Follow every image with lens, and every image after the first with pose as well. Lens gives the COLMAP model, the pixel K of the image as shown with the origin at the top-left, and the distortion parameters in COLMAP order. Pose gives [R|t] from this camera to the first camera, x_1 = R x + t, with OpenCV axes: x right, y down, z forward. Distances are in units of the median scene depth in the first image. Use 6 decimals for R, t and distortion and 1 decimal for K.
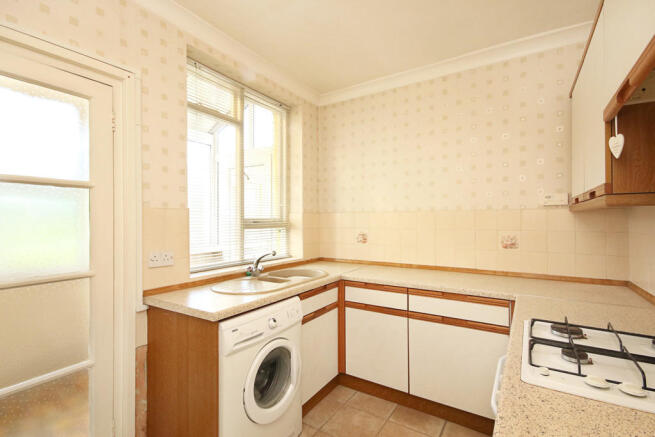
lens RADIAL K [[306.4, 0, 326.5], [0, 306.4, 223.2], [0, 0, 1]] dist [0.004194, 0.000224]
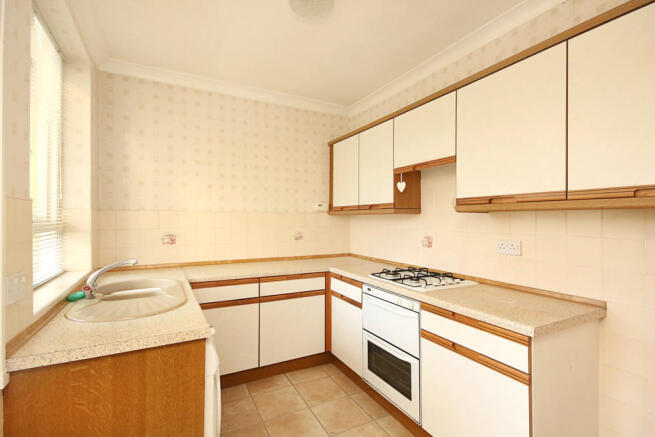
lens RADIAL K [[306.4, 0, 326.5], [0, 306.4, 223.2], [0, 0, 1]] dist [0.004194, 0.000224]
pose [[0.488815, -0.007268, 0.872357, -0.584898], [0.004610, 0.999973, 0.005748, -0.002567], [-0.872375, 0.001212, 0.488835, 0.184524]]
